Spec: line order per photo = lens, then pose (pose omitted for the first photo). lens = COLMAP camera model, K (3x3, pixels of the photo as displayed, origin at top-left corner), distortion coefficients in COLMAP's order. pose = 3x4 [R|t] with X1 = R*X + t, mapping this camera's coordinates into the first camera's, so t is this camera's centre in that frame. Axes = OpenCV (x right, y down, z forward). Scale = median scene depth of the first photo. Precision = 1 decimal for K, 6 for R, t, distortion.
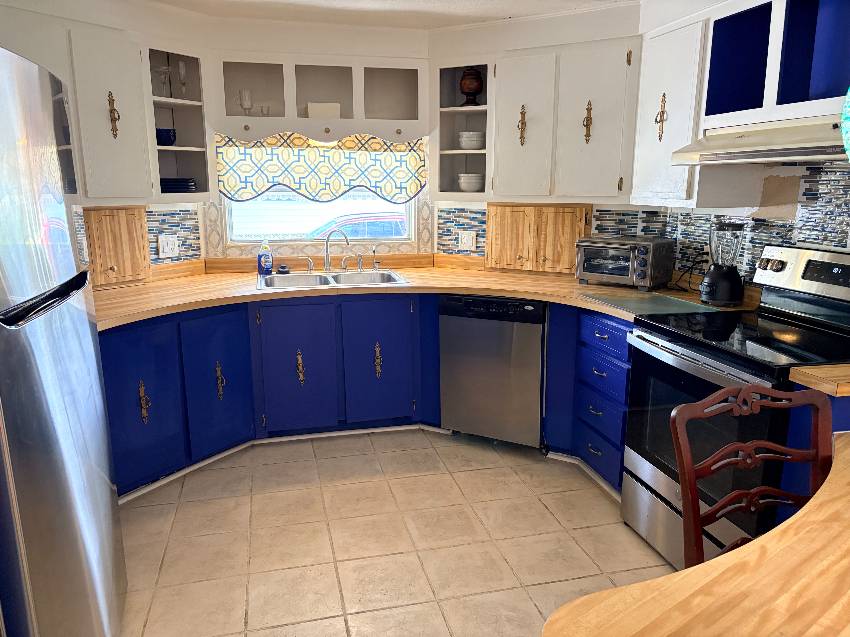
lens RADIAL K [[645.6, 0, 425.3], [0, 645.6, 324.3], [0, 0, 1]] dist [0.021894, -0.015770]
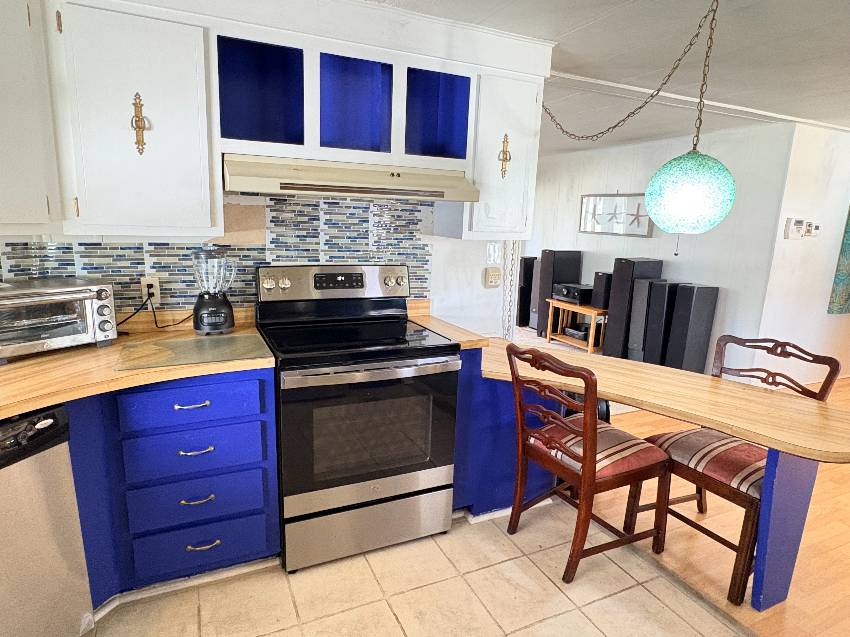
lens RADIAL K [[504.9, 0, 423.2], [0, 504.9, 317.8], [0, 0, 1]] dist [0.003229, 0.001540]
pose [[-0.187231, -0.203136, 0.961083, -0.283979], [0.175469, 0.955733, 0.236189, -0.149002], [-0.966517, 0.212862, -0.143299, 0.670371]]
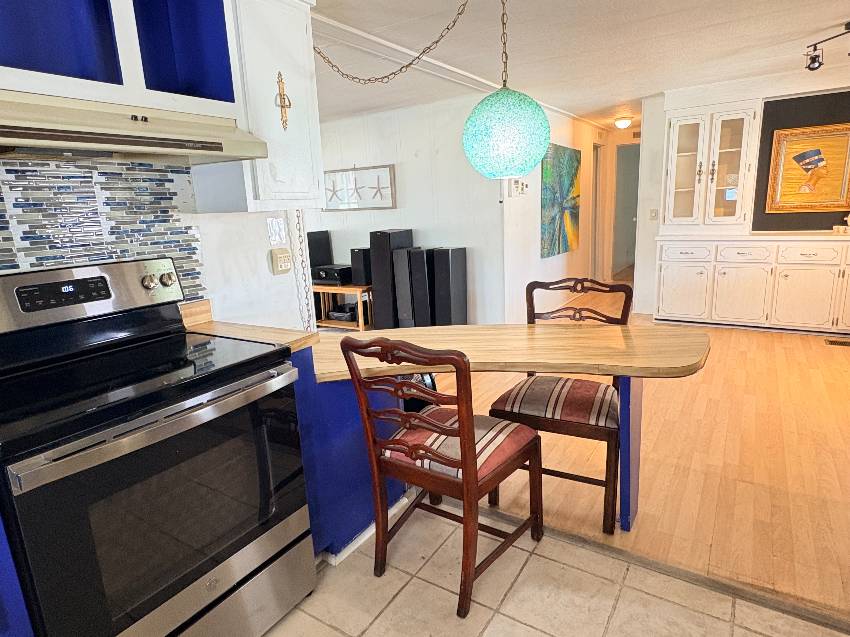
lens RADIAL K [[504.9, 0, 422.7], [0, 504.9, 316.2], [0, 0, 1]] dist [0.003229, 0.001540]
pose [[-0.674683, -0.129483, 0.726661, -0.116396], [0.204941, 0.912920, 0.352954, -0.127025], [-0.709085, 0.387055, -0.589395, 0.719467]]
